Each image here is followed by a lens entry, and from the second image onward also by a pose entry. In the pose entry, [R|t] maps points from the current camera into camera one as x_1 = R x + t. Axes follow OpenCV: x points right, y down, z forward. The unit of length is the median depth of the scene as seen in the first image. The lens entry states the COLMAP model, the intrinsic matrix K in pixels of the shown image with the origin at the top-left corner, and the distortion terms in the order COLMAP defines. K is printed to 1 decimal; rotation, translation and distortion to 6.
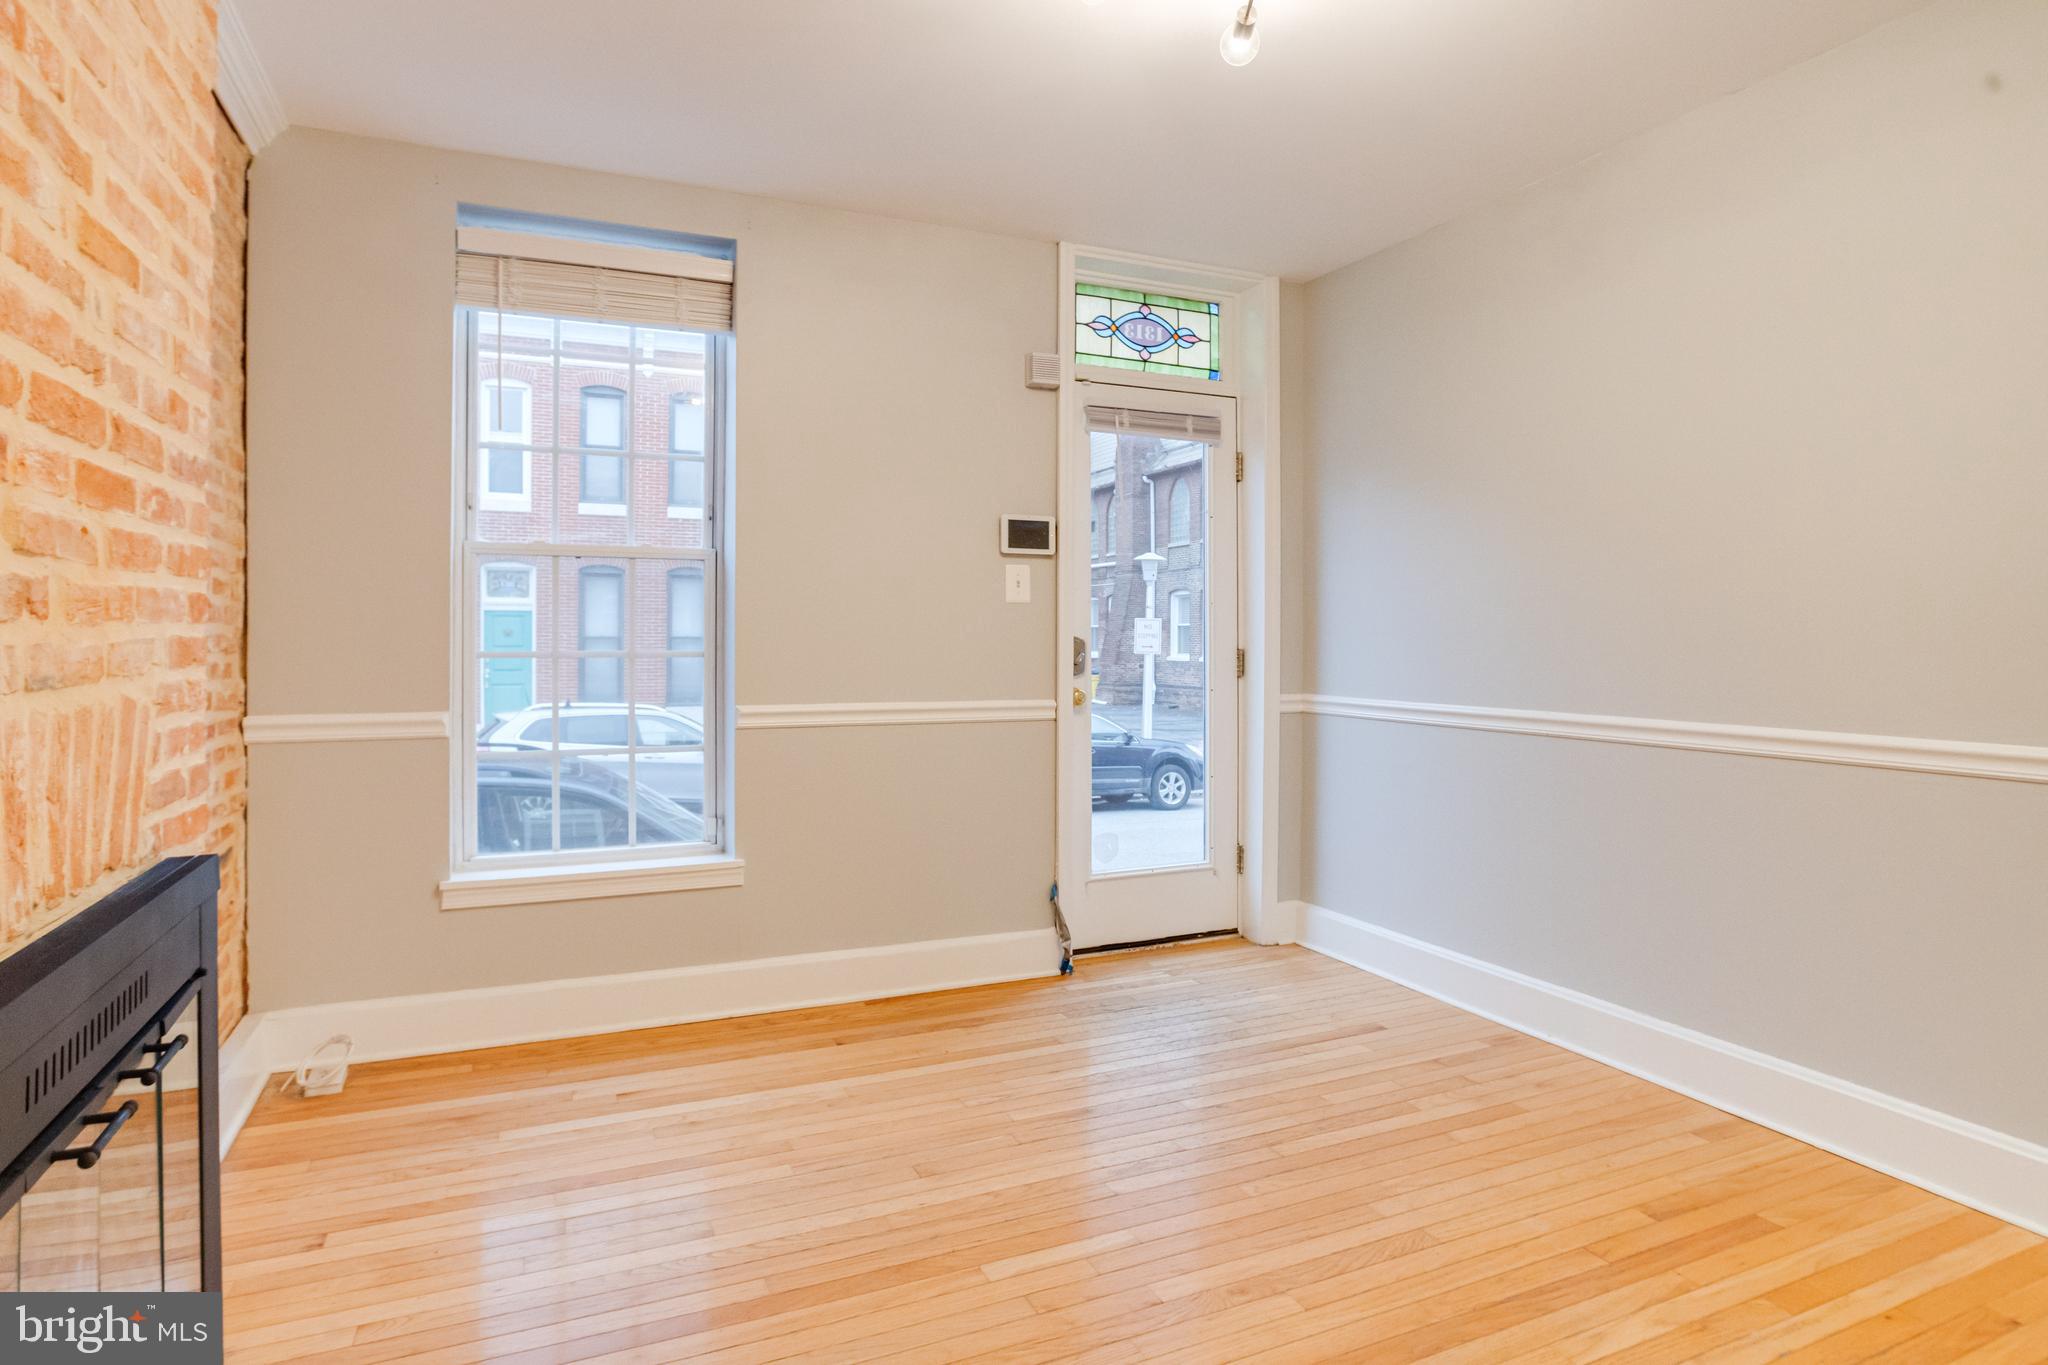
lens RADIAL K [[1086.6, 0, 991.3], [0, 1086.6, 644.0], [0, 0, 1]] dist [-0.040236, 0.003066]
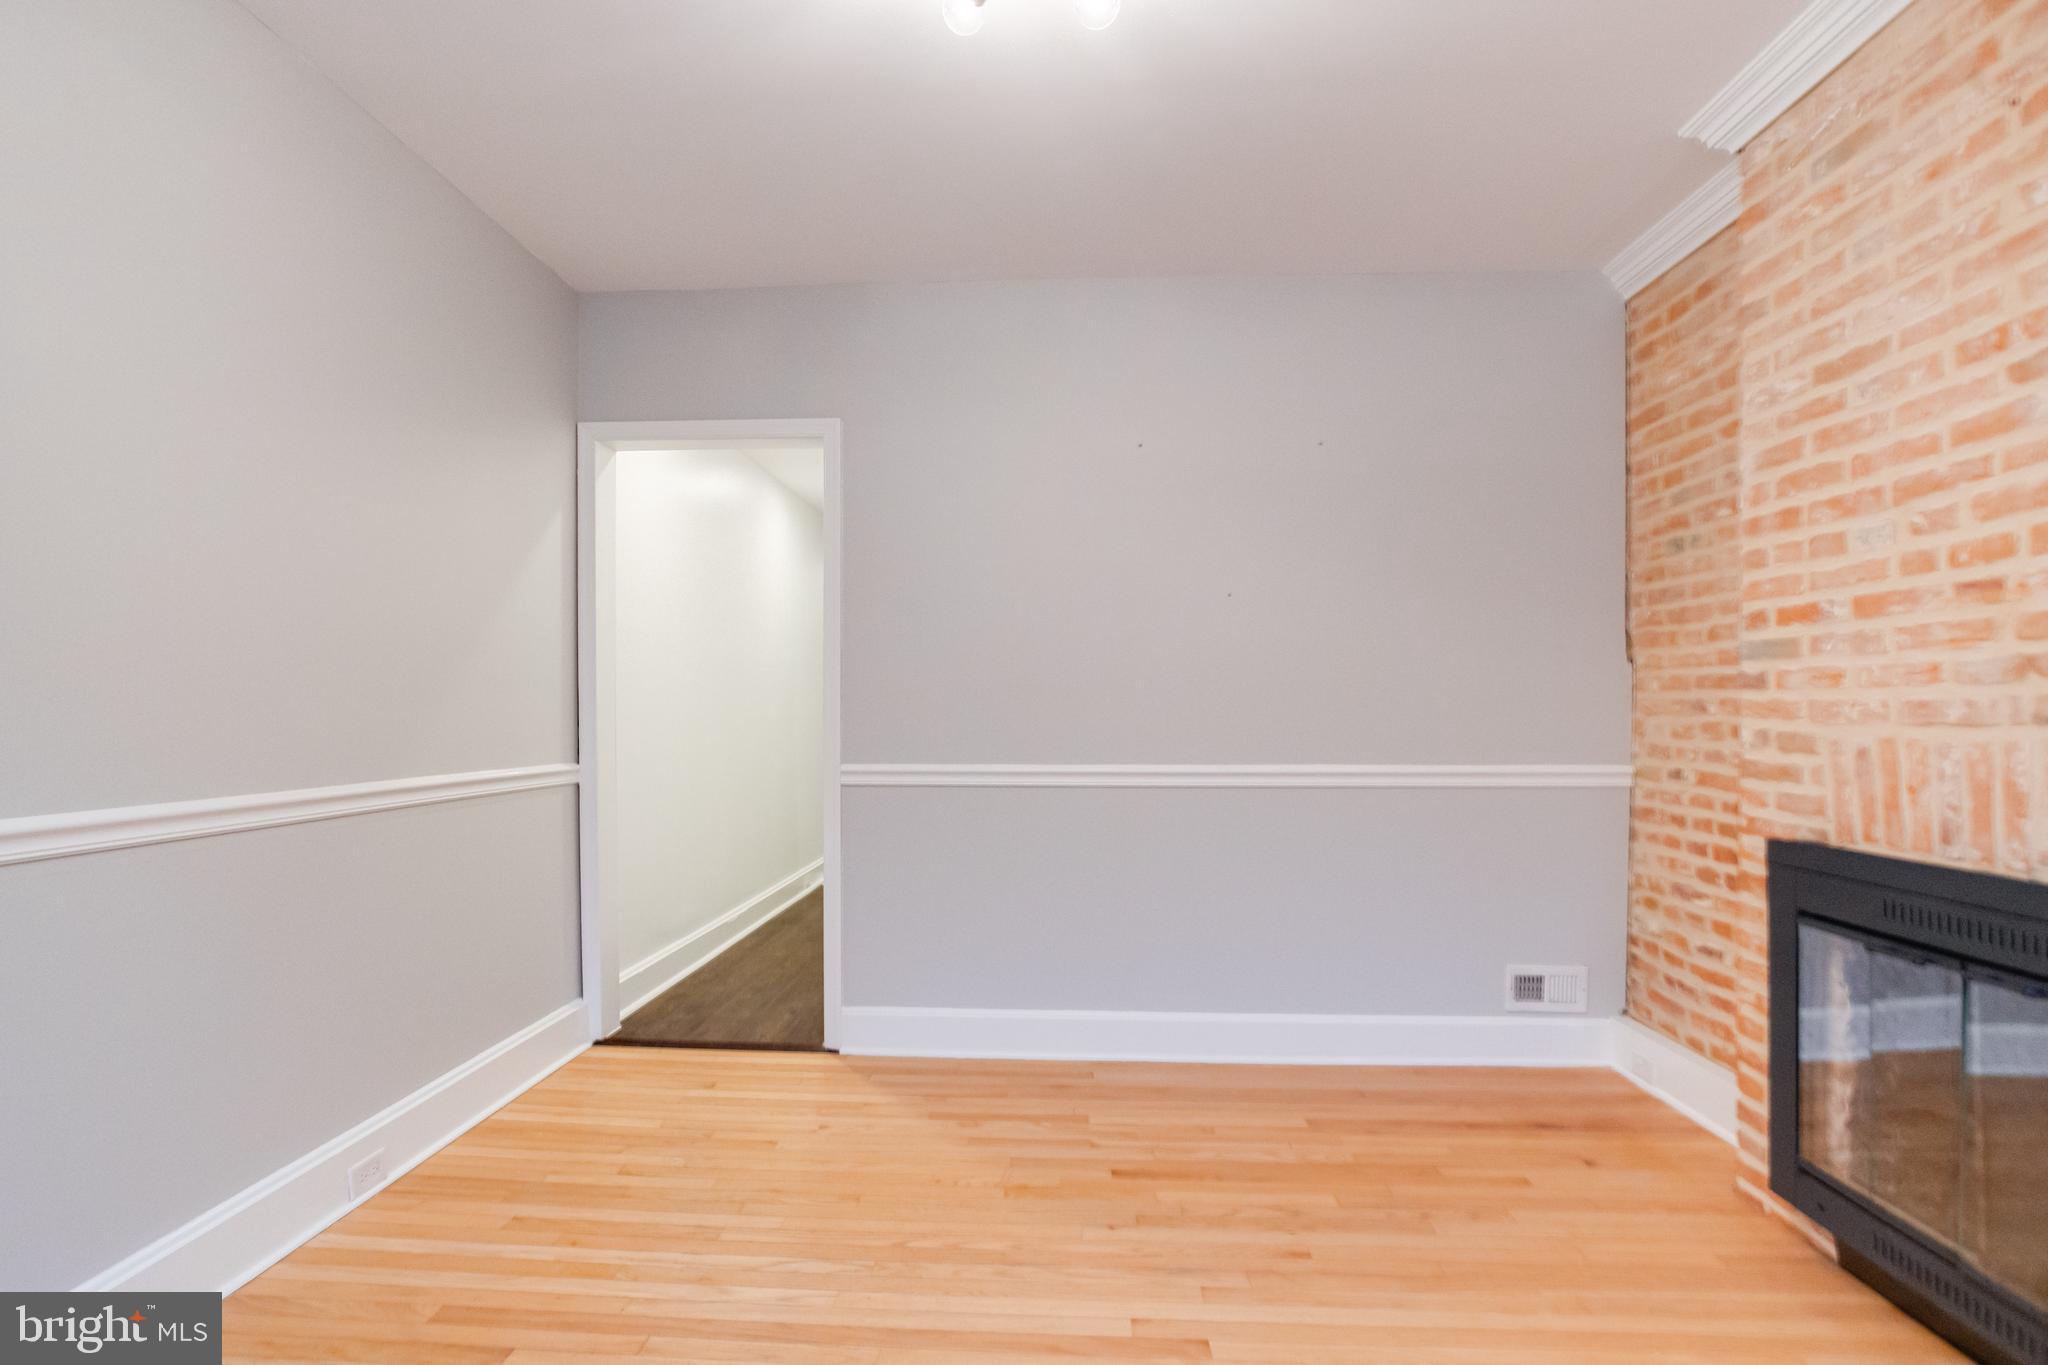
lens RADIAL K [[1044.1, 0, 1001.3], [0, 1044.1, 733.6], [0, 0, 1]] dist [-0.039121, 0.016473]
pose [[-0.887766, -0.015432, 0.460036, -0.064541], [-0.004007, 0.999659, 0.025802, 0.006323], [-0.460277, 0.021063, -0.887525, 0.884865]]
